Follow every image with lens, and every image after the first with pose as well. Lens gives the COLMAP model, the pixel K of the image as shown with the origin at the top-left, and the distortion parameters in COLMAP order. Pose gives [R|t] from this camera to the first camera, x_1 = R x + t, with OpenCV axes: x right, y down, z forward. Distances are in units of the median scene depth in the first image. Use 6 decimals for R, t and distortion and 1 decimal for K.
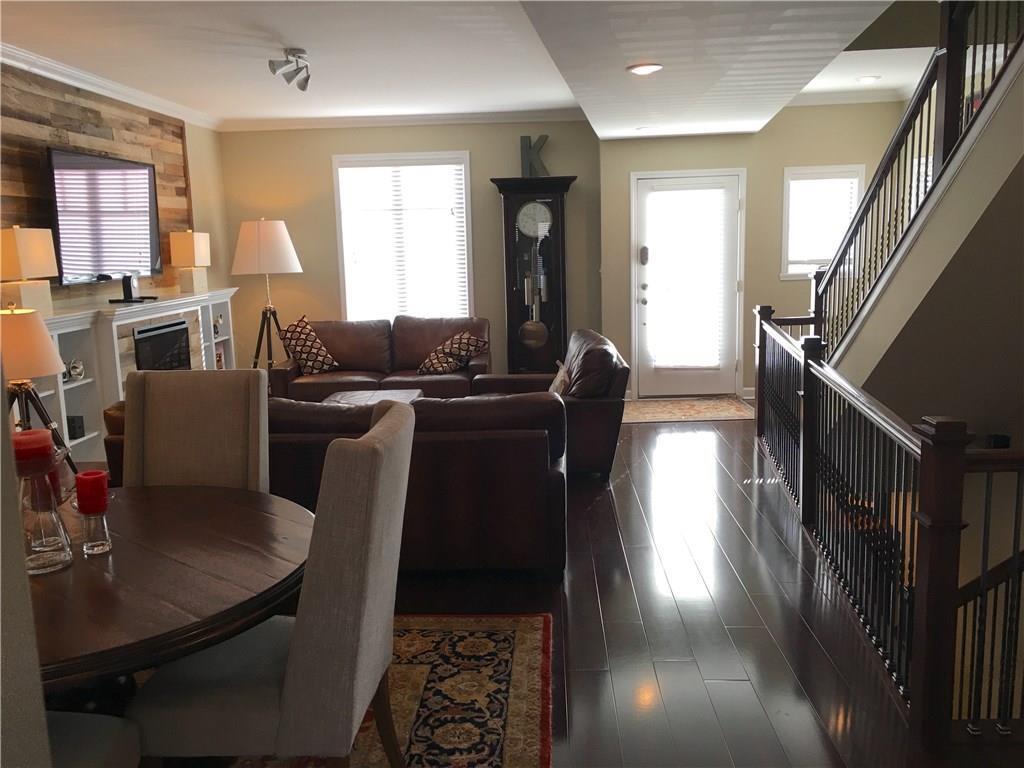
lens RADIAL K [[866.4, 0, 505.9], [0, 866.4, 378.5], [0, 0, 1]] dist [0.076809, -0.091143]
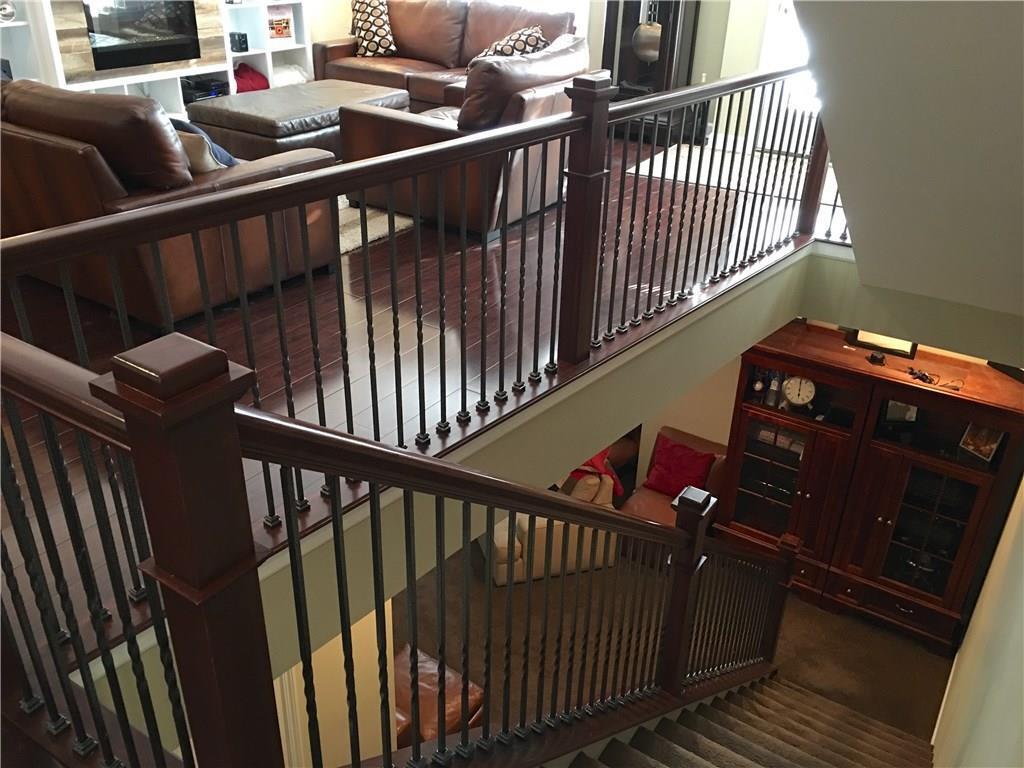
lens RADIAL K [[866.4, 0, 505.9], [0, 866.4, 378.5], [0, 0, 1]] dist [0.076809, -0.091143]
pose [[0.852720, 0.290123, -0.434393, 0.503890], [-0.133160, 0.924839, 0.356288, -0.050477], [0.505110, -0.245970, 0.827262, 0.332694]]
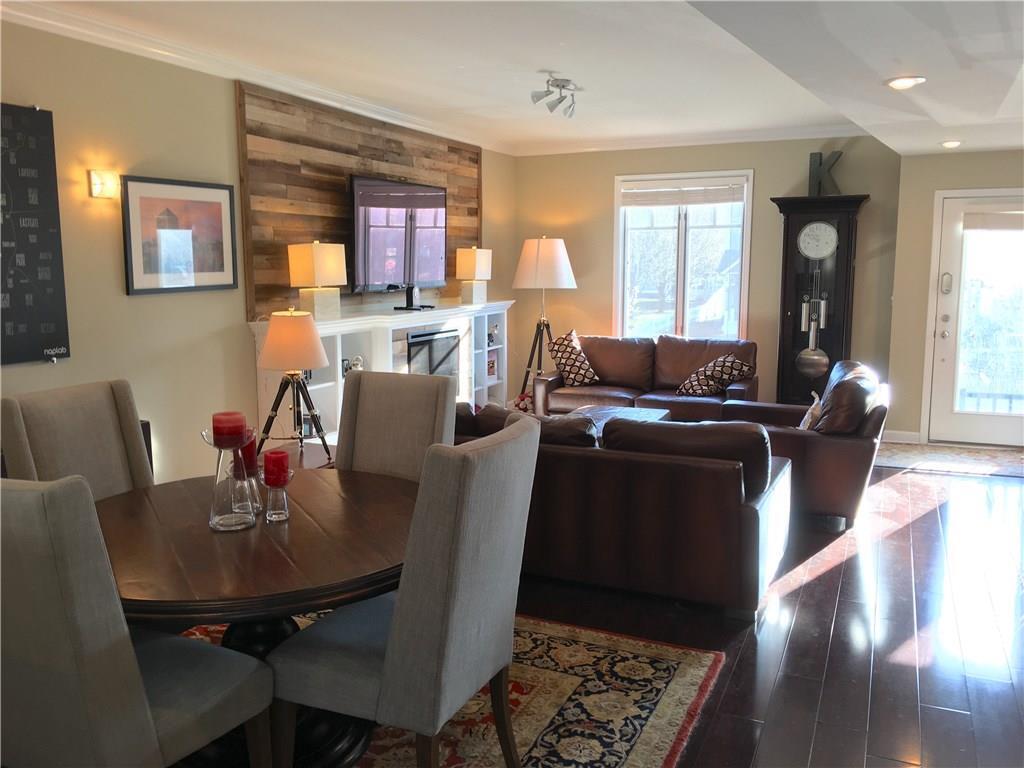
lens RADIAL K [[866.4, 0, 505.9], [0, 866.4, 378.5], [0, 0, 1]] dist [0.076809, -0.091143]
pose [[0.930989, 0.076272, -0.356989, 0.095190], [-0.082718, 0.996569, -0.002797, -0.006021], [0.355551, 0.032134, 0.934104, 0.001288]]
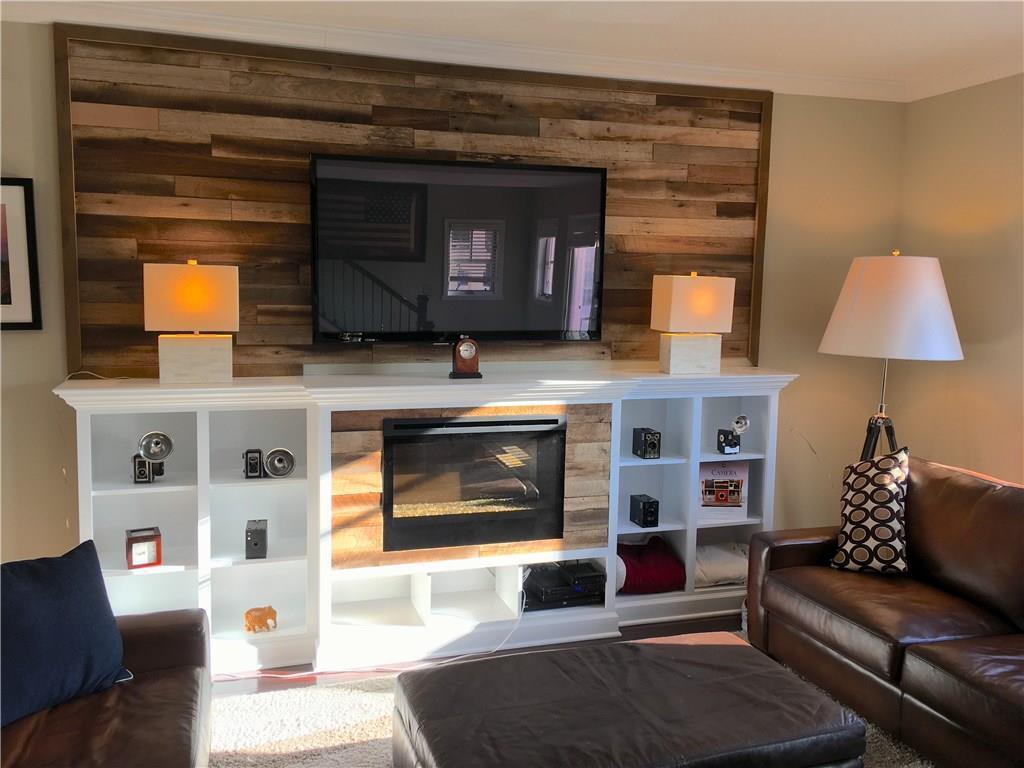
lens RADIAL K [[866.4, 0, 505.9], [0, 866.4, 378.5], [0, 0, 1]] dist [0.076809, -0.091143]
pose [[0.343045, 0.139675, -0.928876, 0.202254], [-0.175535, 0.980995, 0.082685, -0.154046], [0.922772, 0.134686, 0.361043, 0.832324]]
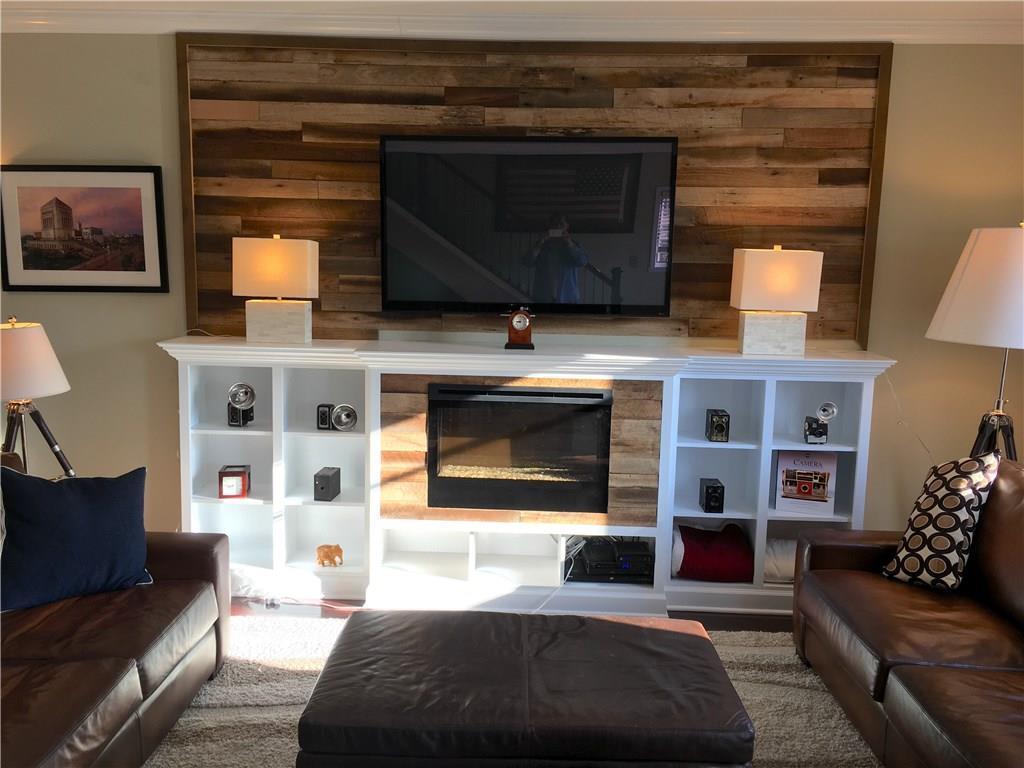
lens RADIAL K [[866.4, 0, 505.9], [0, 866.4, 378.5], [0, 0, 1]] dist [0.076809, -0.091143]
pose [[0.007803, 0.176351, -0.984296, 0.253943], [-0.179984, 0.968498, 0.172094, -0.188389], [0.983639, 0.175815, 0.039298, 1.016280]]
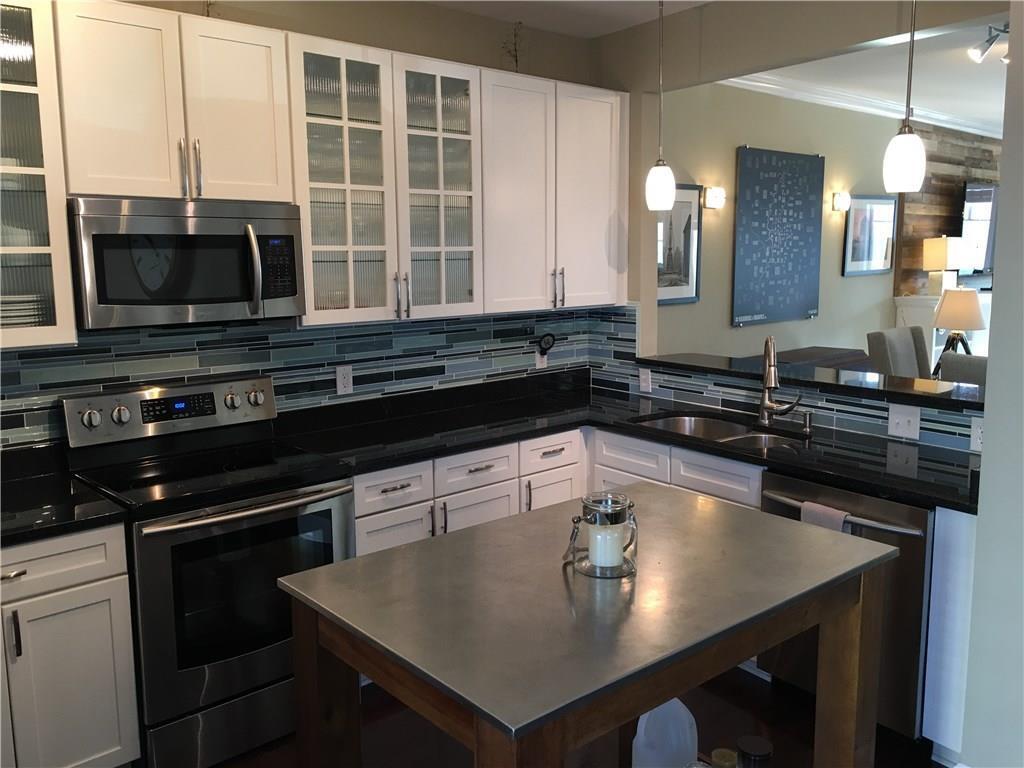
lens RADIAL K [[866.4, 0, 505.9], [0, 866.4, 378.5], [0, 0, 1]] dist [0.076809, -0.091143]
pose [[0.704961, 0.120633, -0.698911, 0.004611], [-0.121352, 0.991413, 0.048717, 0.076921], [0.698787, 0.050470, 0.713547, -0.515130]]
